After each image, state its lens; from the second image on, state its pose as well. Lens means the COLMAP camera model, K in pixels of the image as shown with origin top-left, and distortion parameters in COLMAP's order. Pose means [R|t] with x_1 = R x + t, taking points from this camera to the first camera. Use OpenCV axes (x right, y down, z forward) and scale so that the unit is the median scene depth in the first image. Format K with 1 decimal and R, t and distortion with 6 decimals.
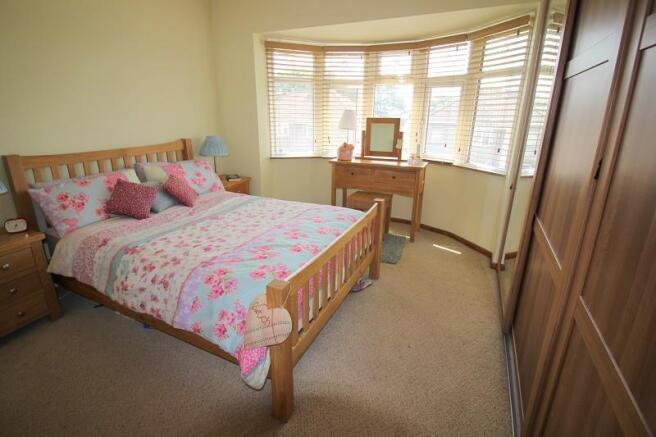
lens RADIAL K [[330.7, 0, 321.4], [0, 330.7, 217.5], [0, 0, 1]] dist [-0.023829, -0.000384]
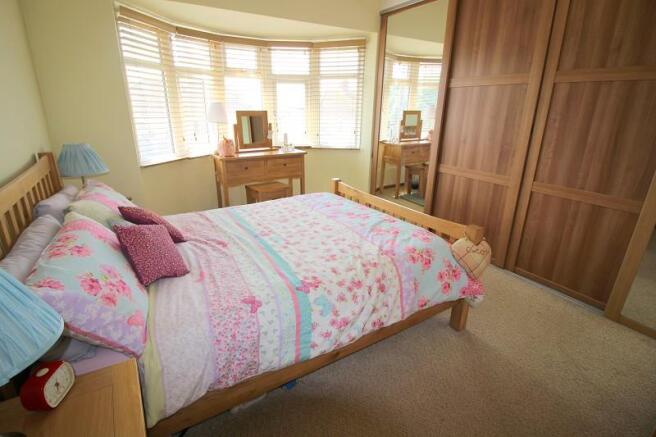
lens RADIAL K [[330.7, 0, 321.2], [0, 330.7, 220.1], [0, 0, 1]] dist [-0.023829, -0.000384]
pose [[0.509192, -0.280169, 0.813774, -0.864987], [0.255874, 0.952058, 0.167673, -0.127283], [-0.821737, 0.122846, 0.556469, 0.394565]]
